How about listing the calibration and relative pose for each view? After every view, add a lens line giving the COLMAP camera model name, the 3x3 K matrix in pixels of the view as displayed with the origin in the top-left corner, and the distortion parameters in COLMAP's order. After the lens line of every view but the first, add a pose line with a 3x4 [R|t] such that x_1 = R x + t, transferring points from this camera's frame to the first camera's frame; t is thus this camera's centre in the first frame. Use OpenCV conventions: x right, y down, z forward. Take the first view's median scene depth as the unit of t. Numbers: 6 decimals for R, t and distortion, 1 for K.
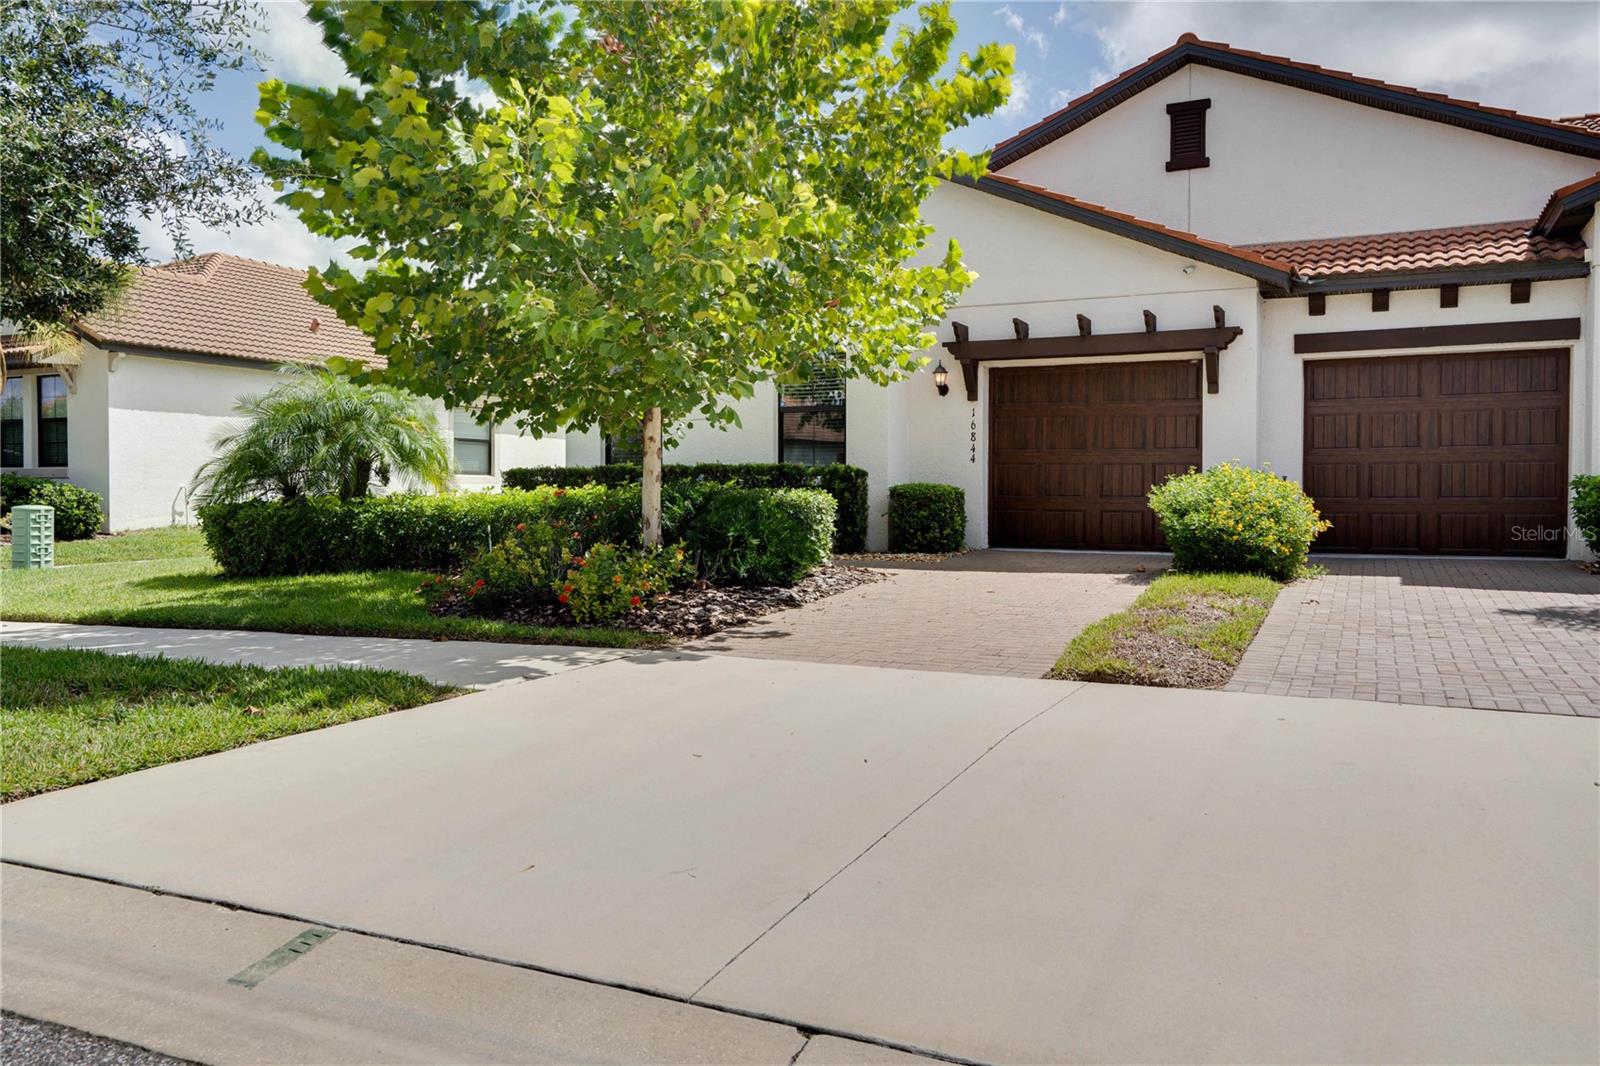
lens RADIAL K [[1246.8, 0, 779.5], [0, 1246.8, 529.7], [0, 0, 1]] dist [-0.011164, 0.049931]
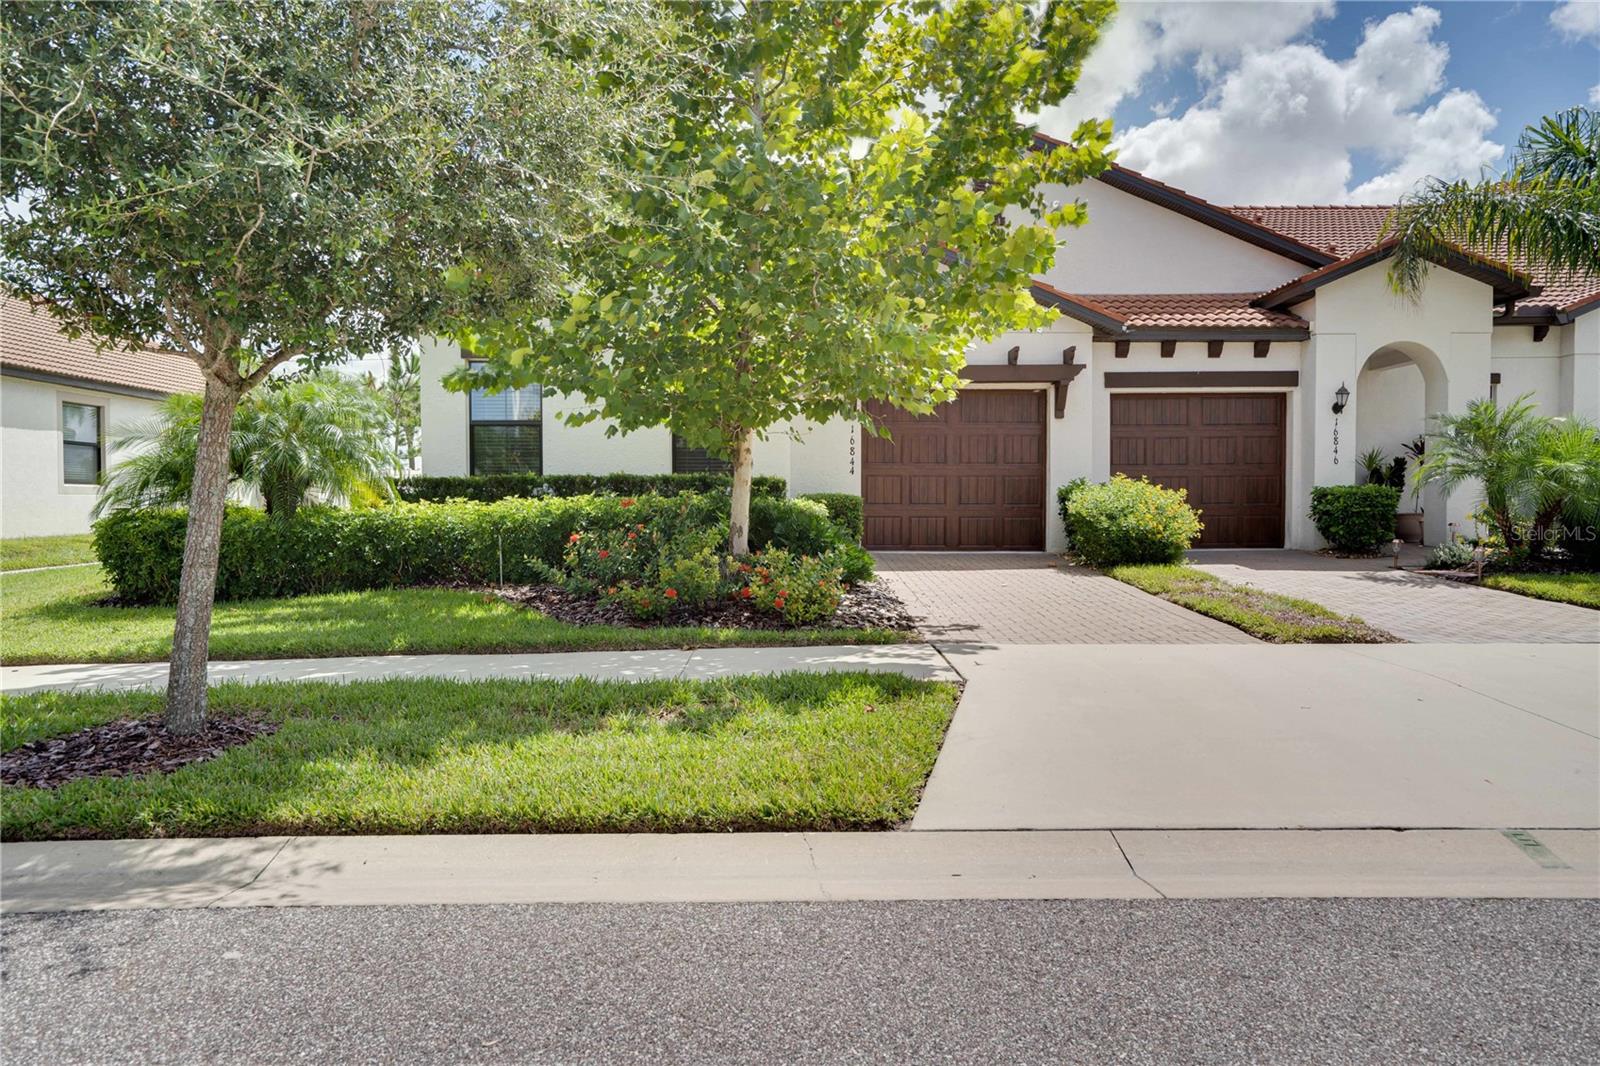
lens RADIAL K [[1246.8, 0, 779.5], [0, 1246.8, 529.7], [0, 0, 1]] dist [-0.011164, 0.049931]
pose [[0.895379, -0.011907, 0.445145, -0.421998], [0.016105, 0.999854, -0.005649, 0.000601], [-0.445013, 0.012227, 0.895441, 0.042932]]
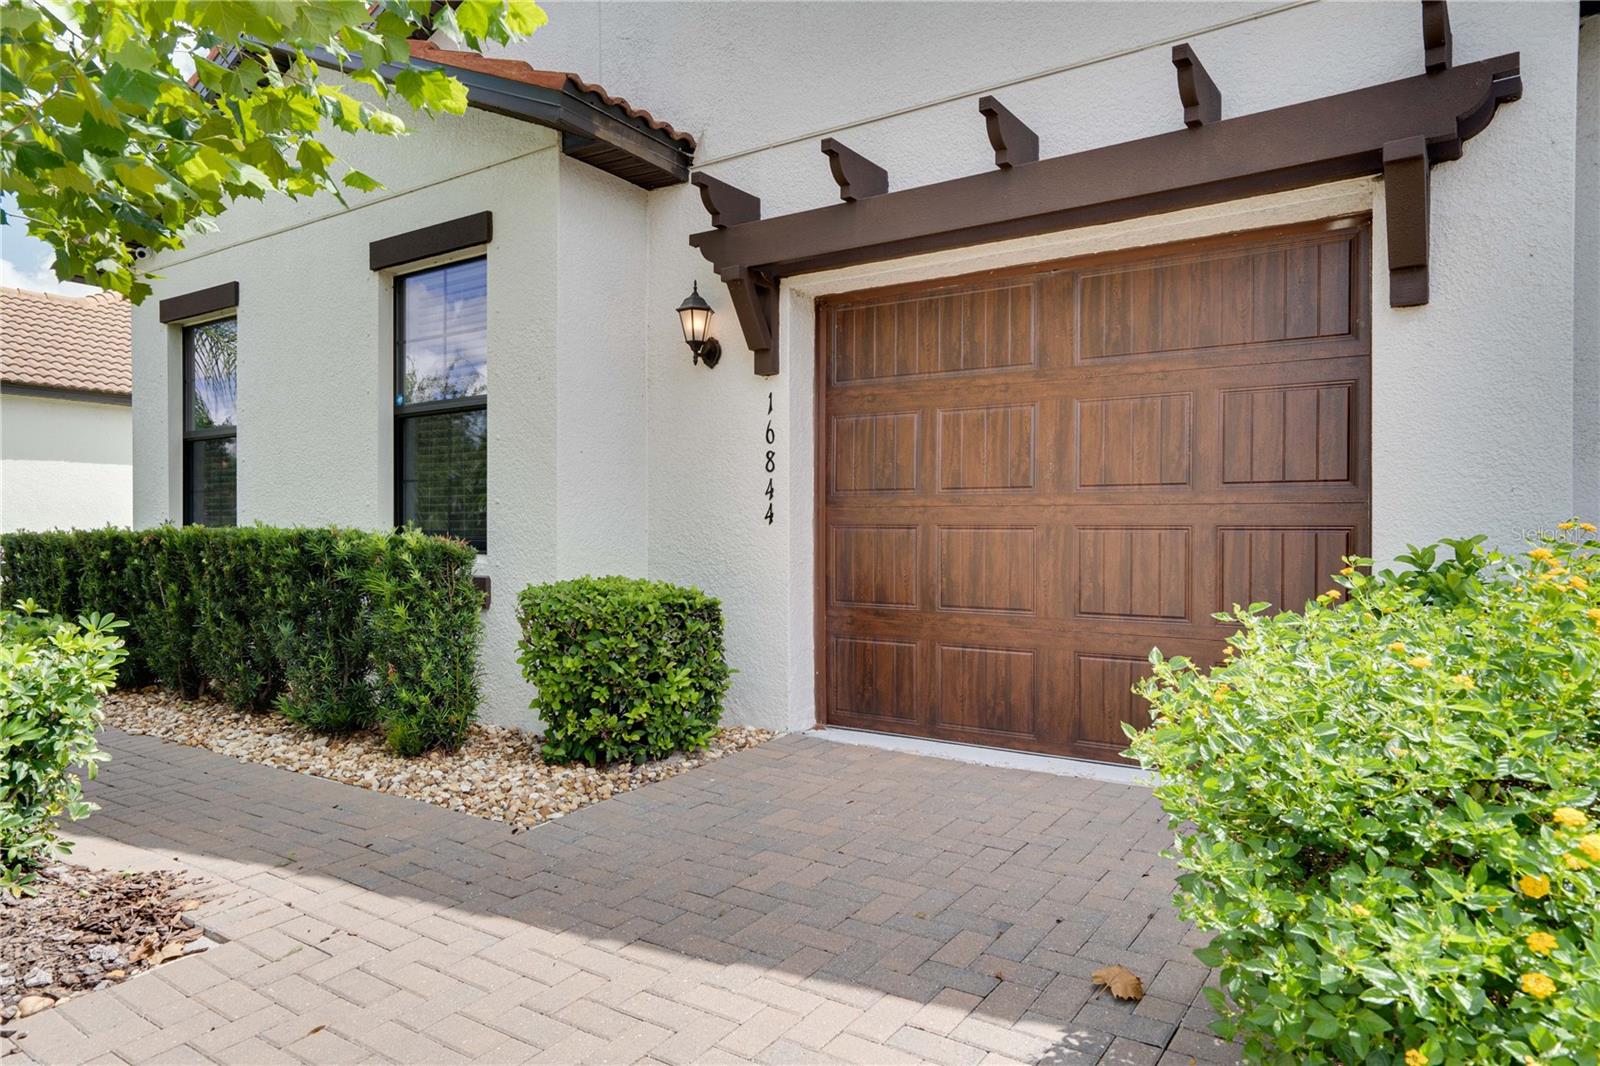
lens RADIAL K [[1008.4, 0, 800.0], [0, 1008.4, 533.0], [0, 0, 1]] dist [0.000368, 0.000308]
pose [[0.989940, -0.001761, -0.141476, 0.227472], [-0.002078, 0.999634, -0.026986, -0.044385], [0.141472, 0.027009, 0.989574, 0.714531]]
